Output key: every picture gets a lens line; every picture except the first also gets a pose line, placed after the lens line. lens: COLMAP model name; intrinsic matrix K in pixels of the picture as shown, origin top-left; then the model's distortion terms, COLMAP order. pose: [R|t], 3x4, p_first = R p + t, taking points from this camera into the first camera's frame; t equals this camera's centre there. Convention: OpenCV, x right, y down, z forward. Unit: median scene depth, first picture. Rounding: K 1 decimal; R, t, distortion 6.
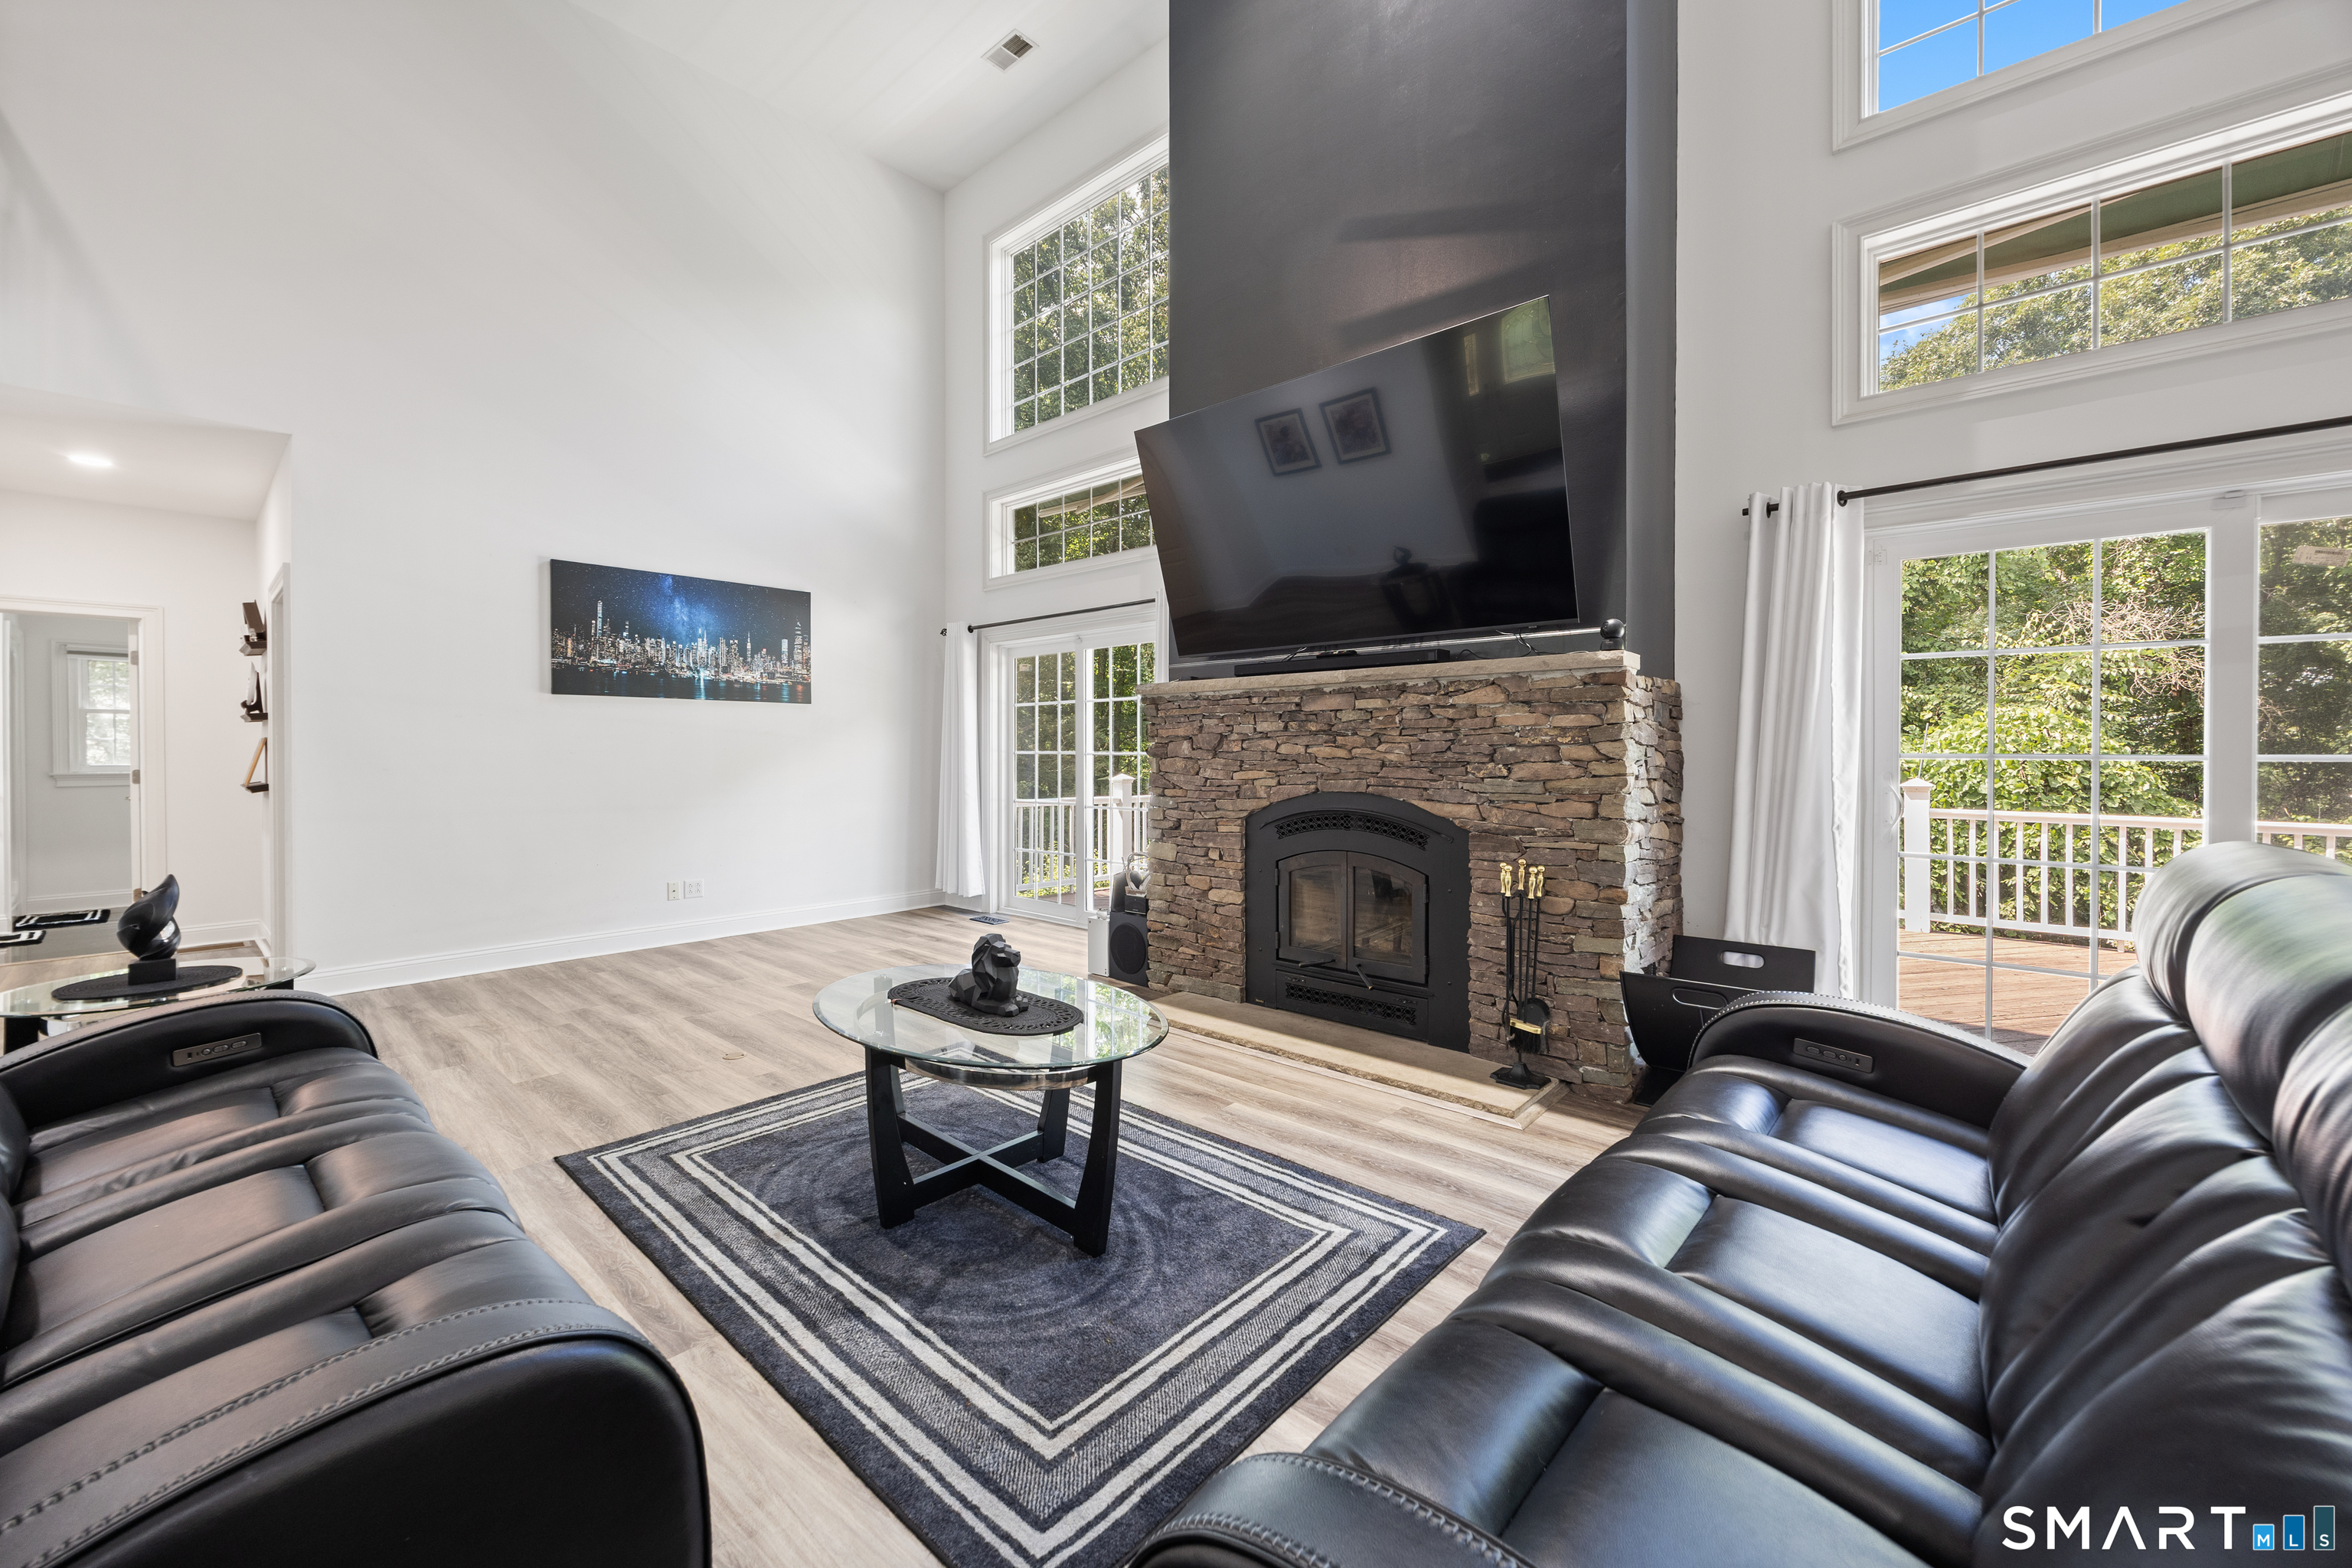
lens RADIAL K [[933.9, 0, 1148.1], [0, 933.9, 749.3], [0, 0, 1]] dist [-0.001903, 0.000616]
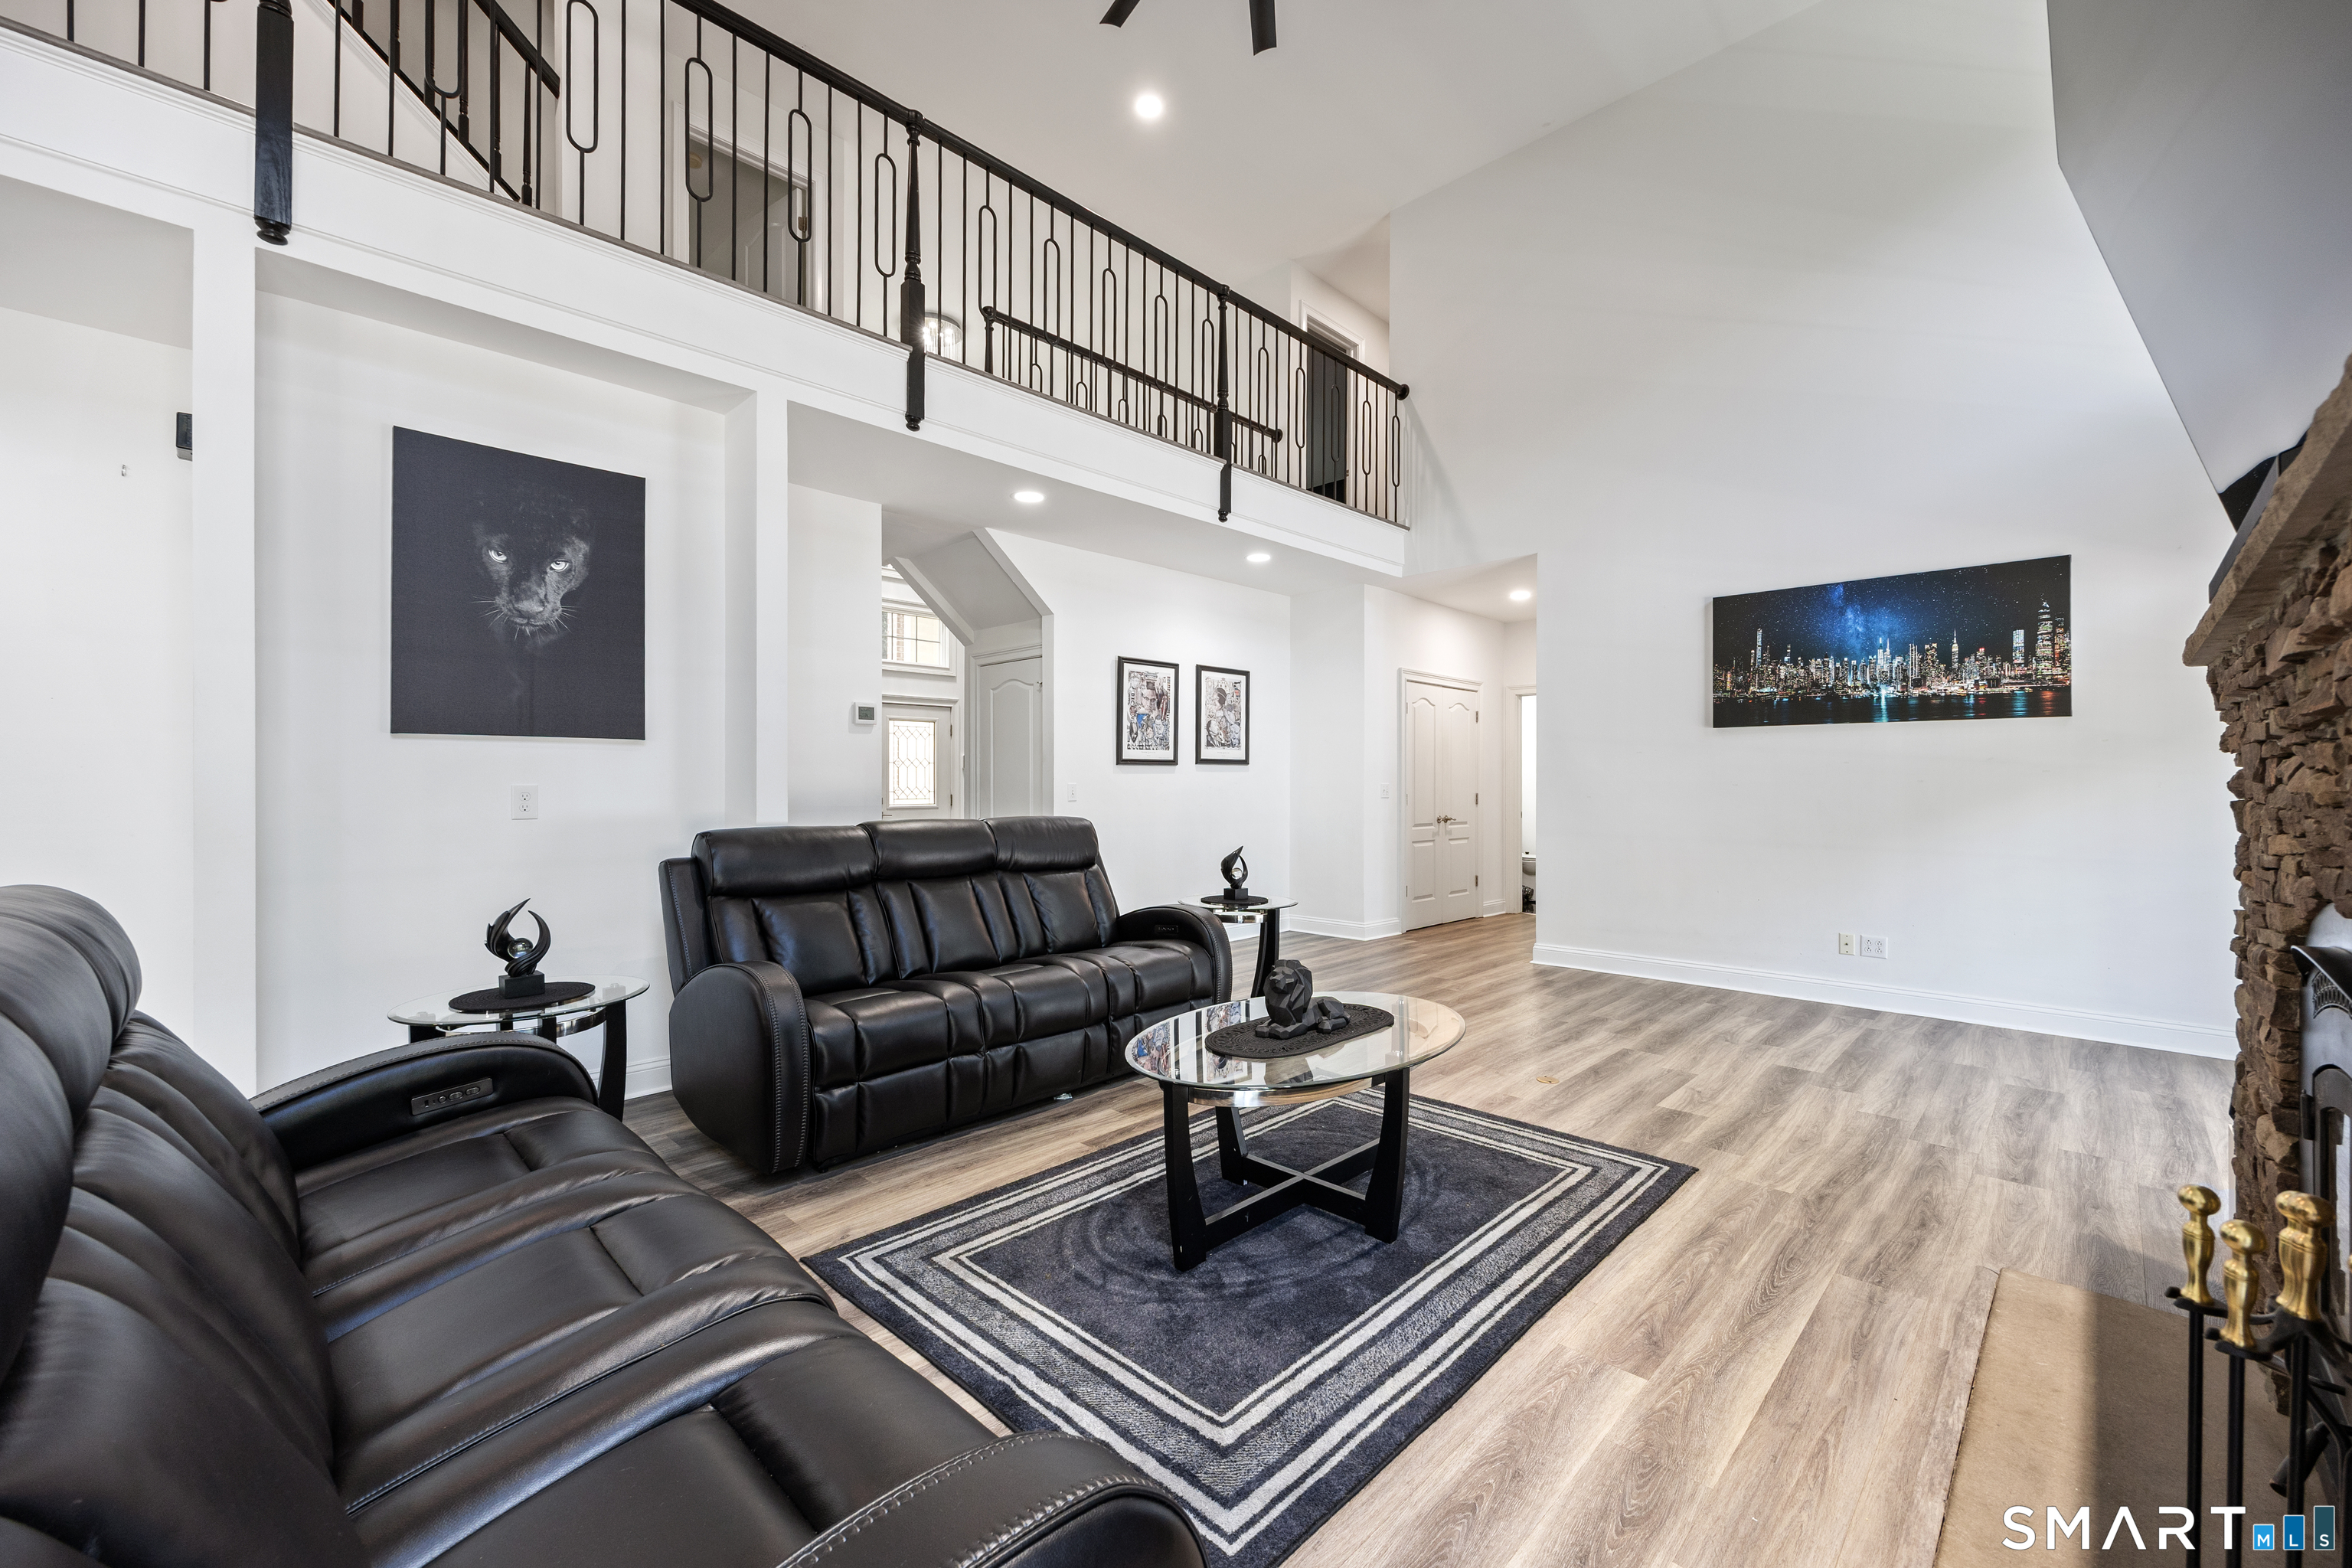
lens RADIAL K [[933.9, 0, 1172.5], [0, 933.9, 775.5], [0, 0, 1]] dist [-0.001903, 0.000616]
pose [[-0.022468, -0.002889, -0.999743, 0.412570], [-0.002016, 0.999994, -0.002844, -0.001915], [0.999746, 0.001951, -0.022474, 0.424017]]
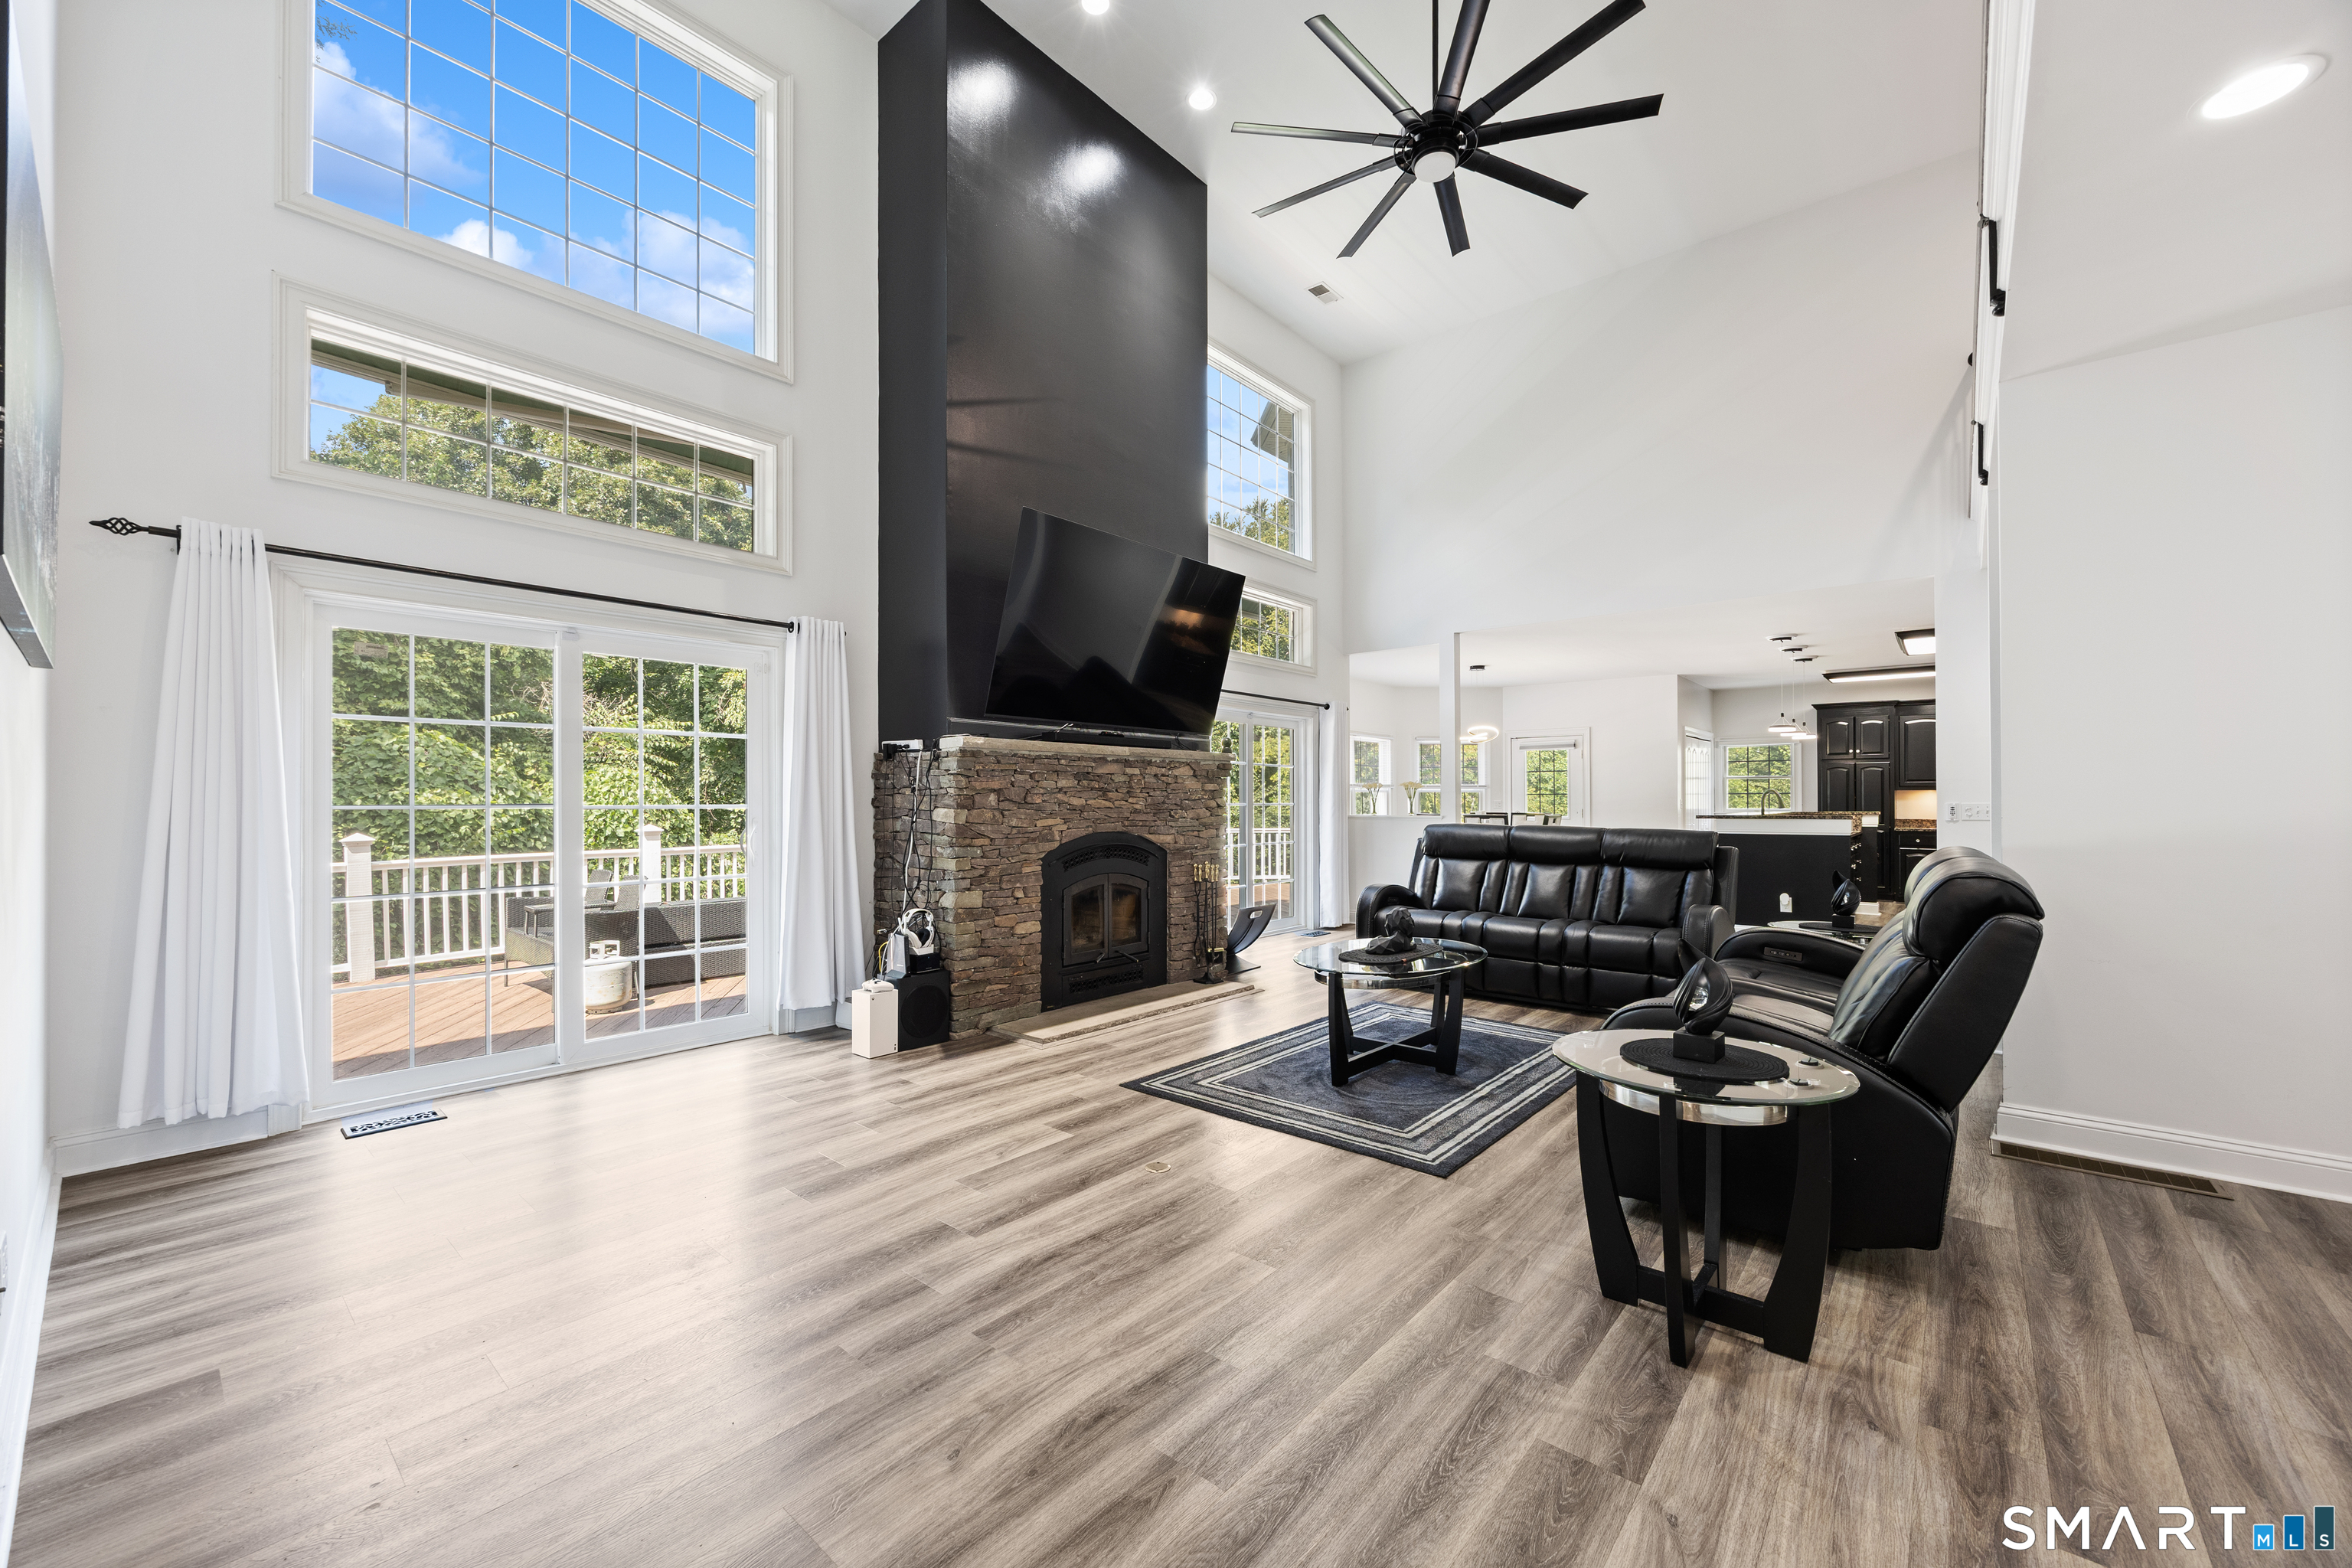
lens RADIAL K [[933.9, 0, 1186.9], [0, 933.9, 788.3], [0, 0, 1]] dist [-0.001903, 0.000616]
pose [[-0.062724, 0.015126, 0.997916, -0.891580], [-0.002689, 0.999879, -0.015325, 0.000898], [-0.998027, -0.003644, -0.062675, 0.713540]]
